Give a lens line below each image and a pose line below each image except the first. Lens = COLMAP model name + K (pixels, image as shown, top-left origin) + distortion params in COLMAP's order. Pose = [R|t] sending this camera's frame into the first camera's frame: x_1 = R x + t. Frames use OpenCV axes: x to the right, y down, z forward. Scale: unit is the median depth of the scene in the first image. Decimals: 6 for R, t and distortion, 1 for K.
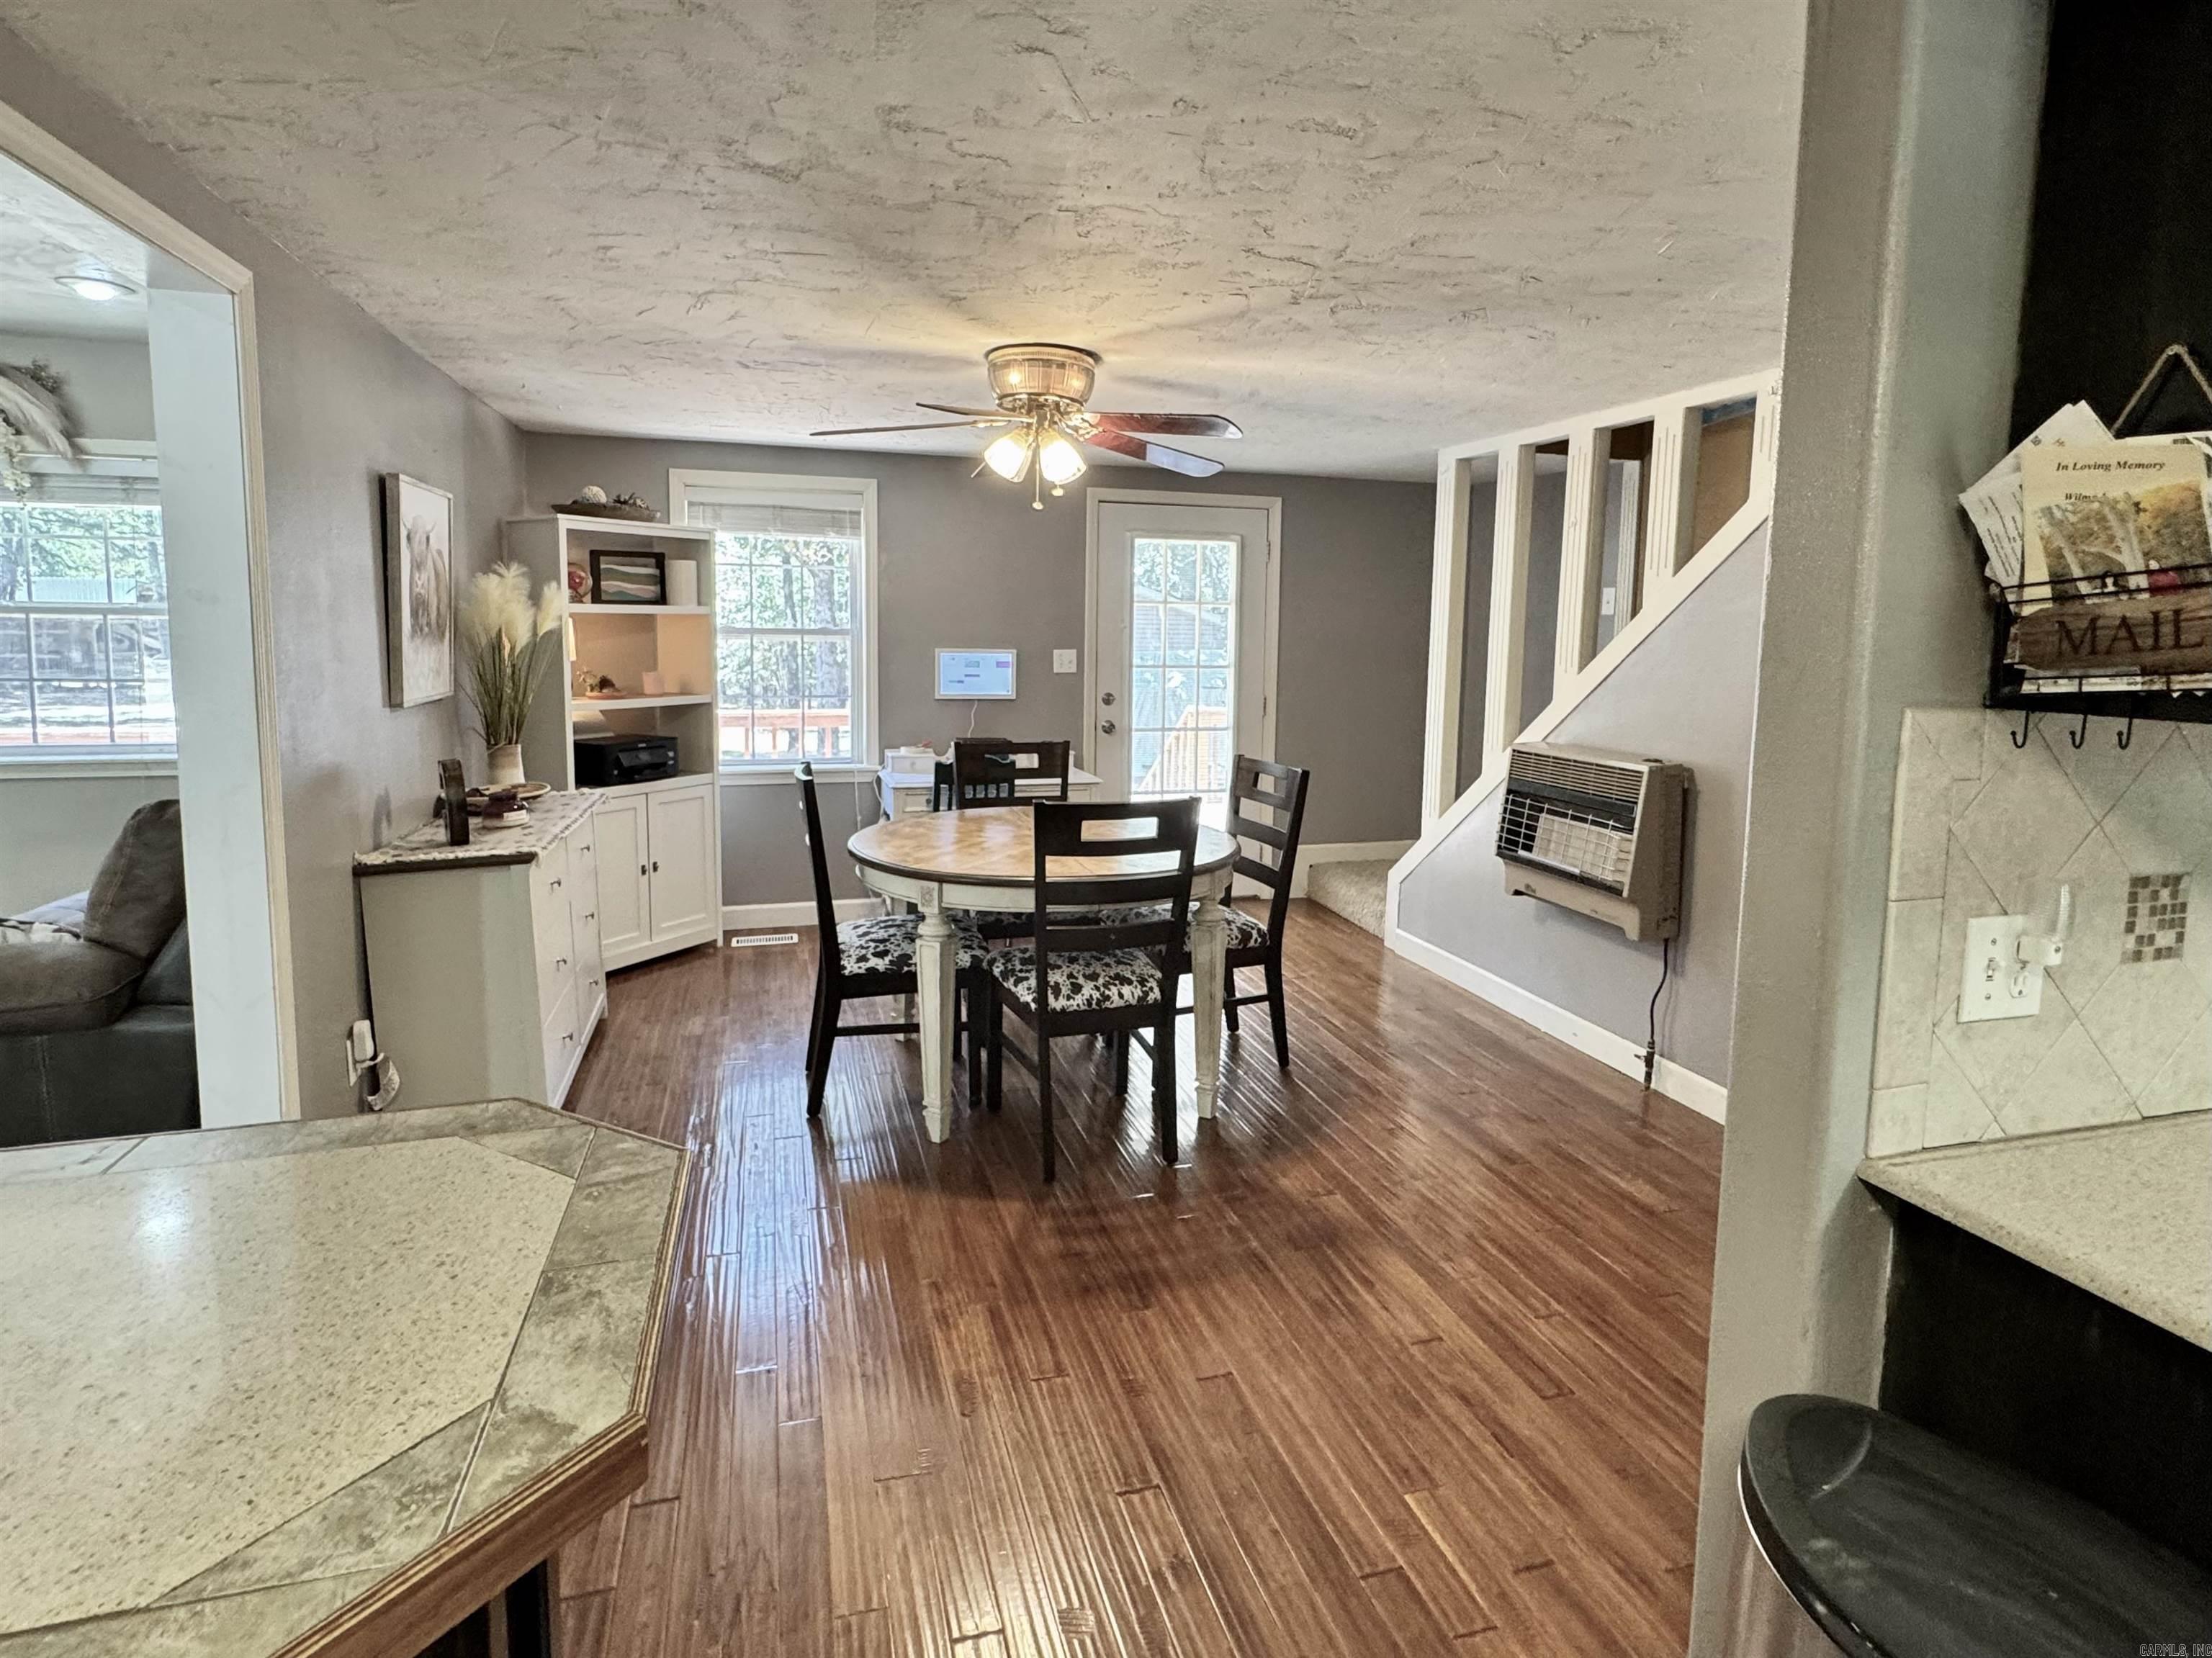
lens RADIAL K [[1137.7, 0, 1094.2], [0, 1137.7, 737.6], [0, 0, 1]] dist [0.000618, -0.000369]
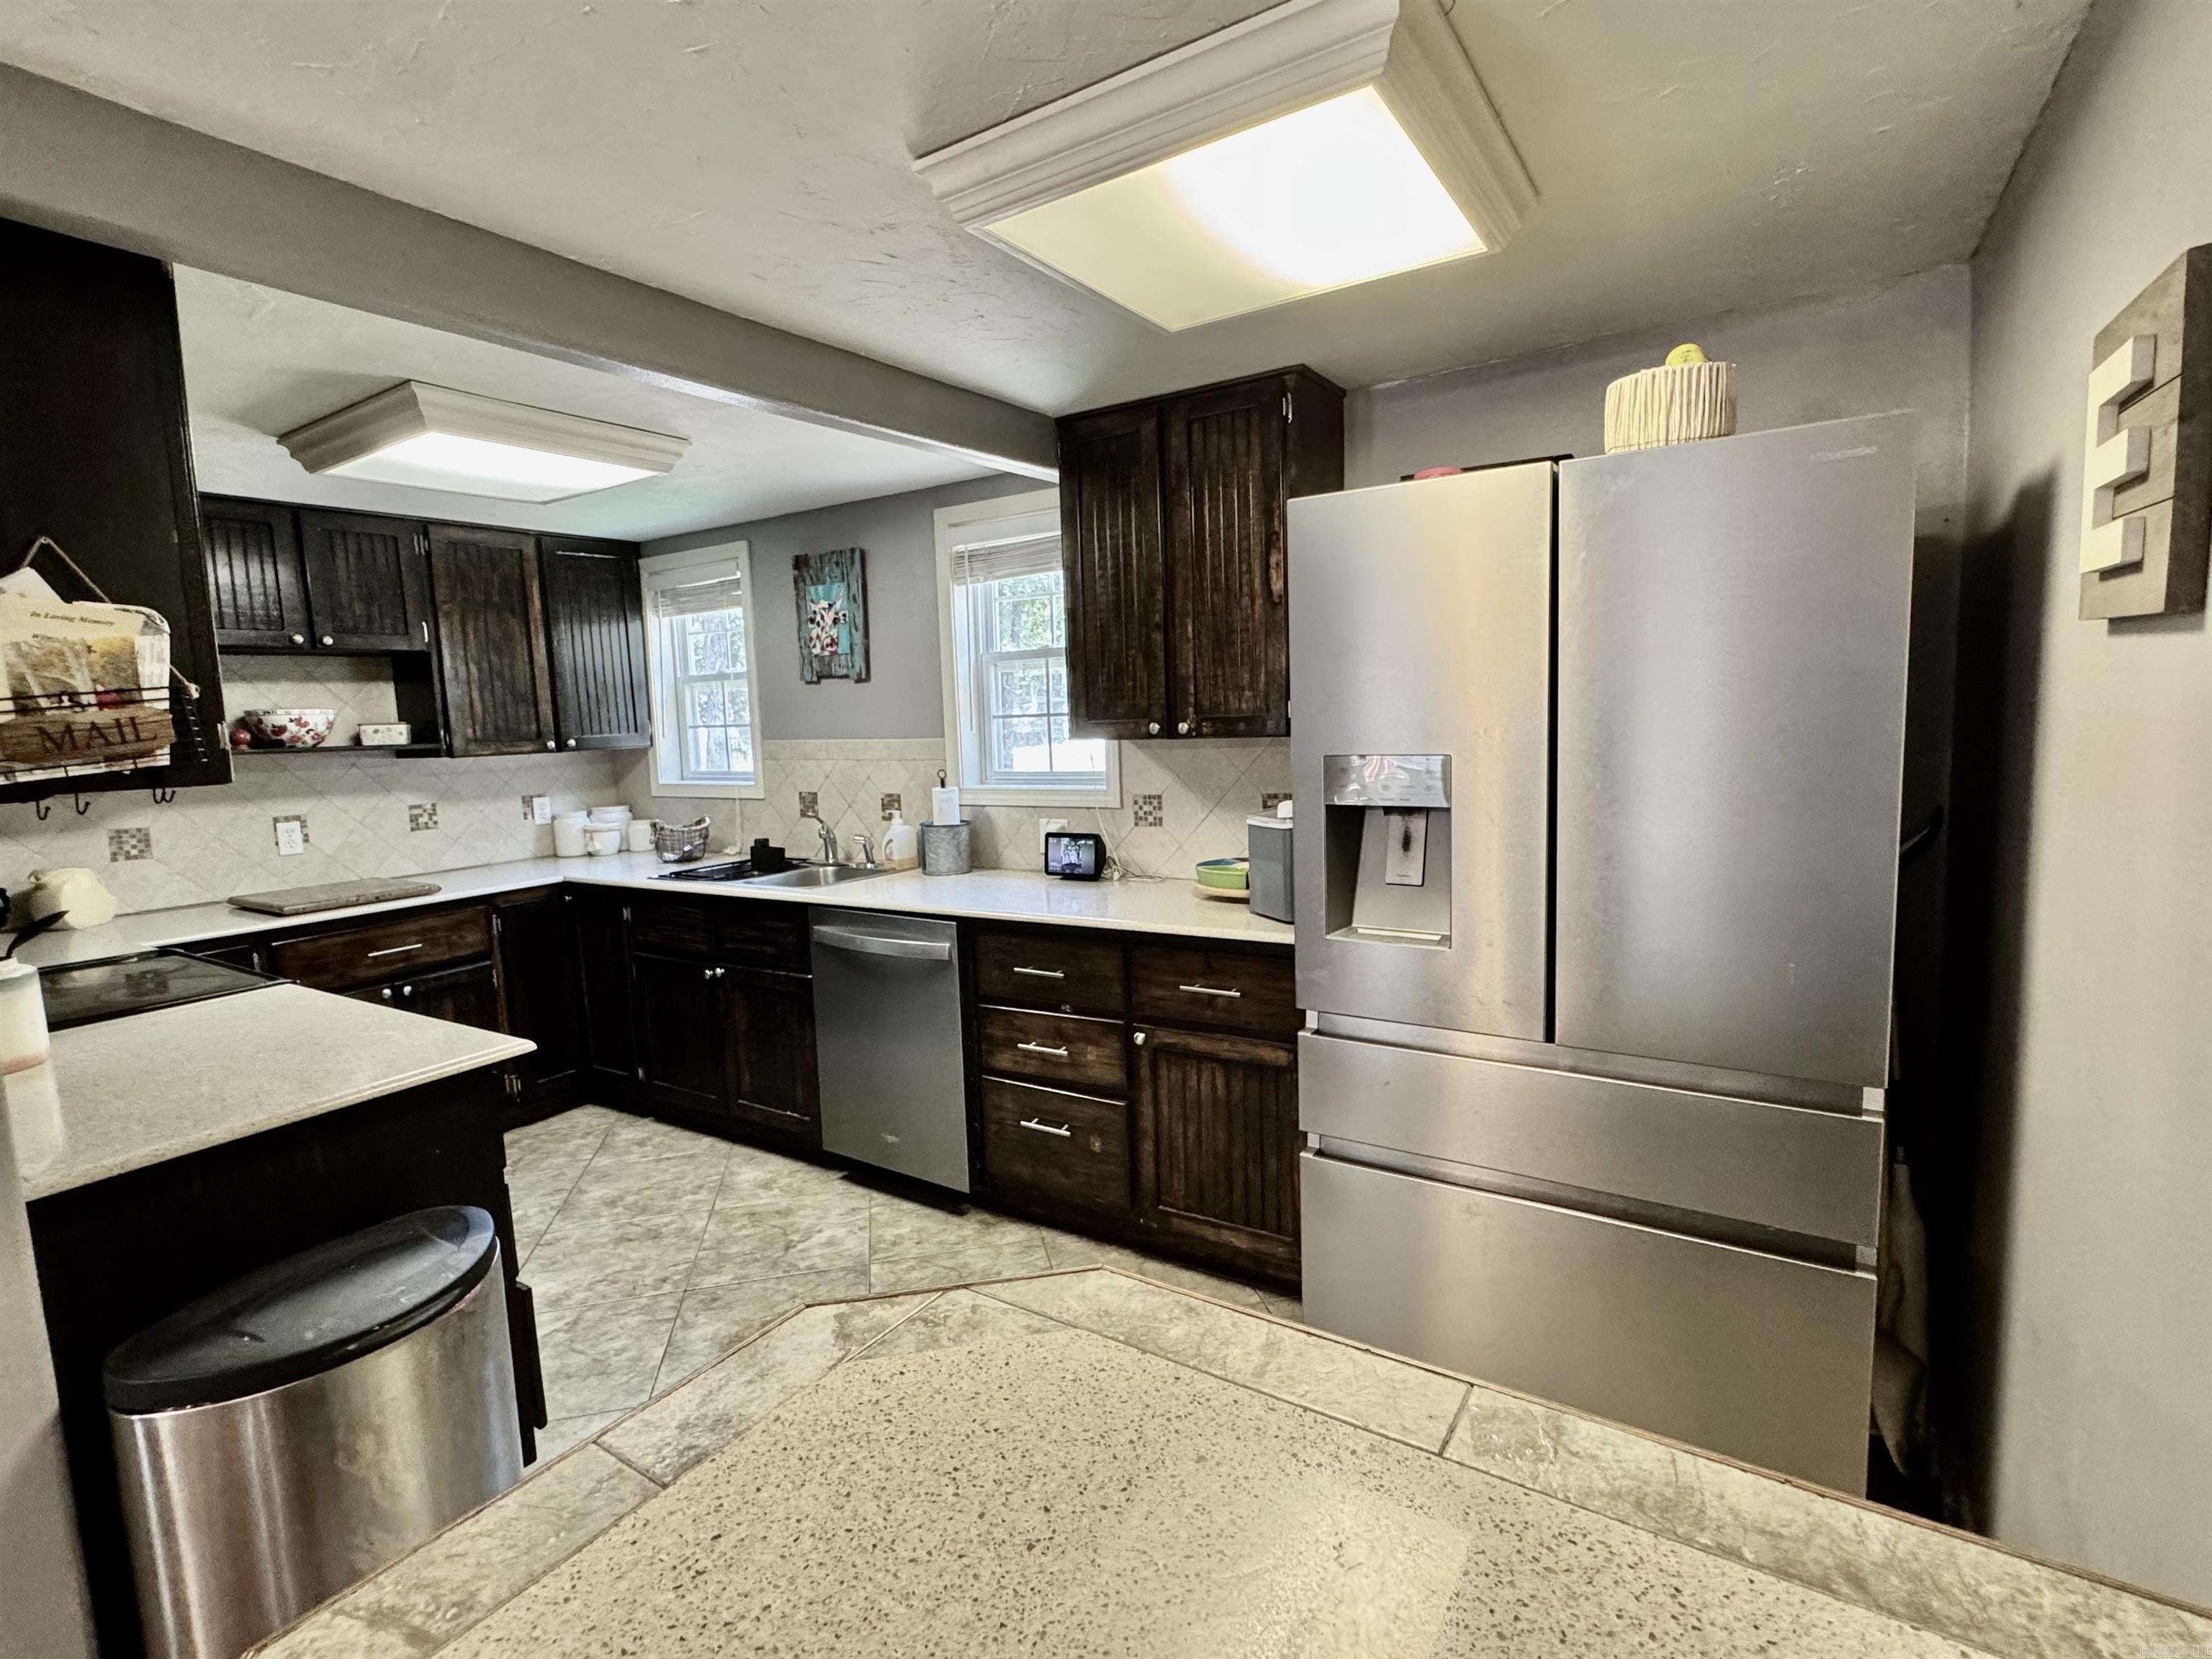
lens RADIAL K [[1058.9, 0, 1100.8], [0, 1058.9, 829.1], [0, 0, 1]] dist [-0.002848, 0.000707]
pose [[-0.656724, -0.077455, 0.750143, -0.965027], [0.098777, 0.977307, 0.187386, -0.096737], [-0.747634, 0.197158, -0.634170, 0.898050]]
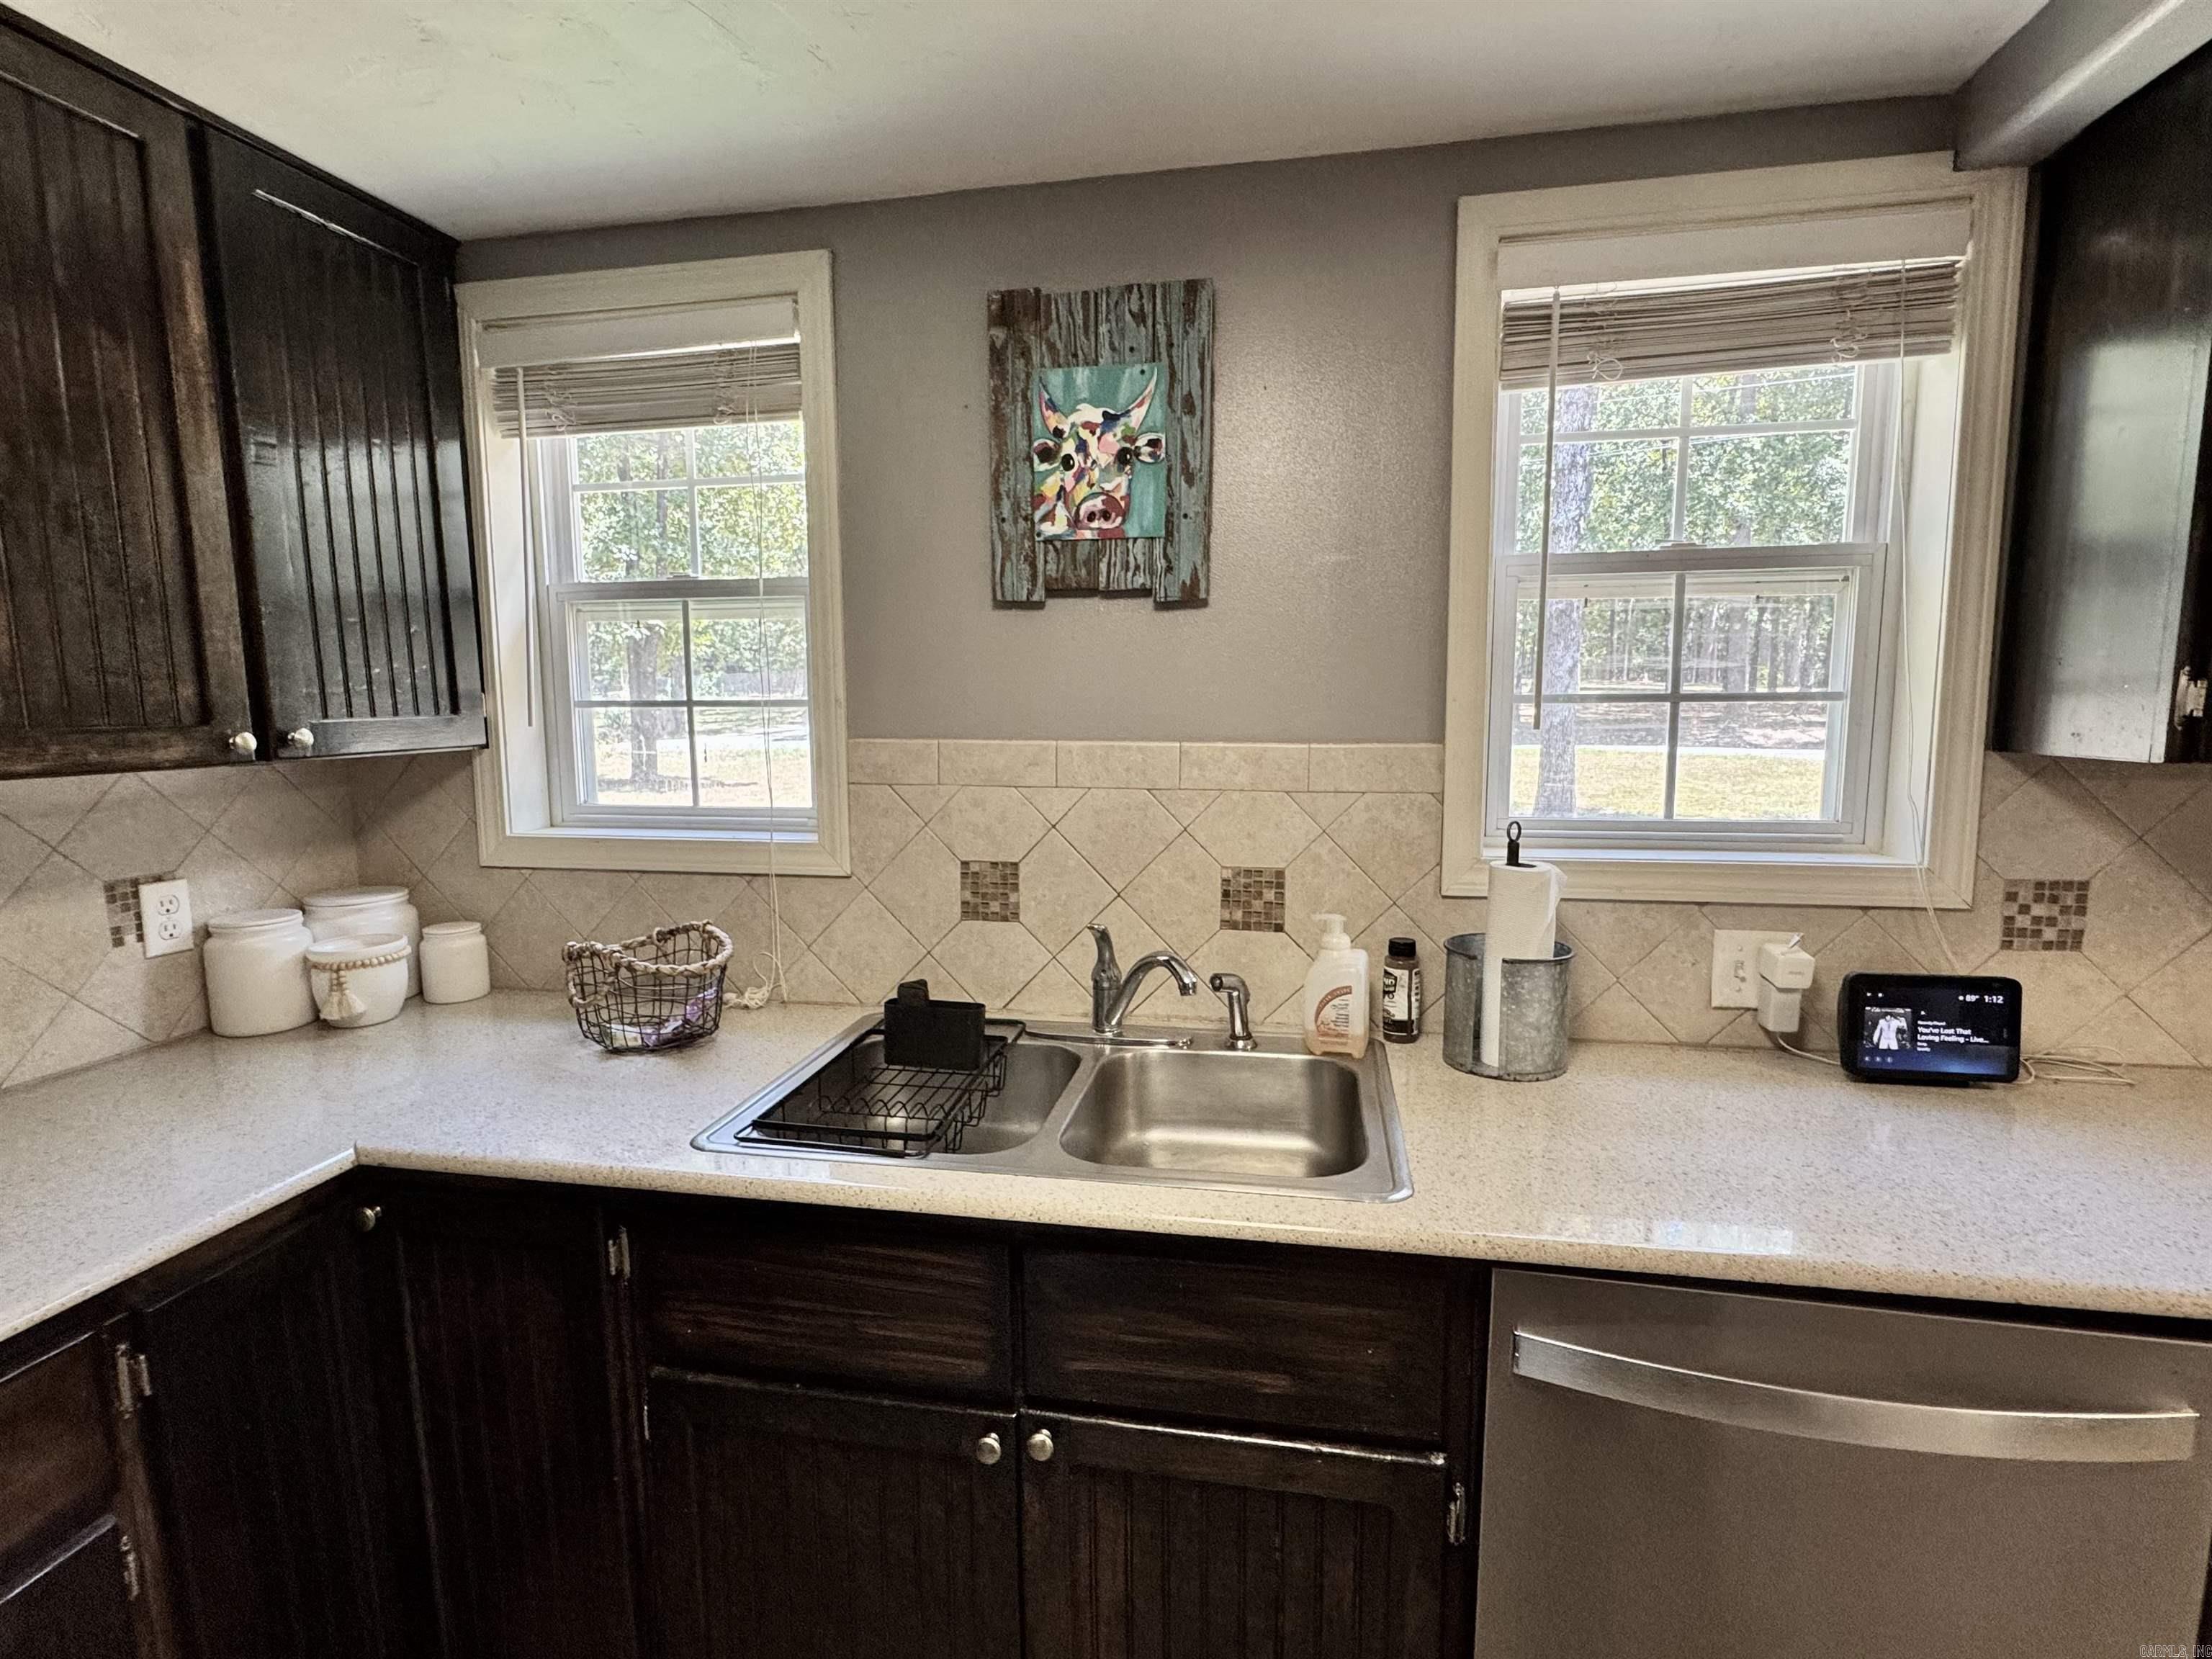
lens RADIAL K [[1058.9, 0, 1100.8], [0, 1058.9, 828.6], [0, 0, 1]] dist [-0.002848, 0.000707]
pose [[-0.888694, -0.067169, 0.453553, 1.794097], [0.036743, 0.975596, 0.216477, -0.012423], [-0.457026, 0.209047, -0.864539, 0.560942]]
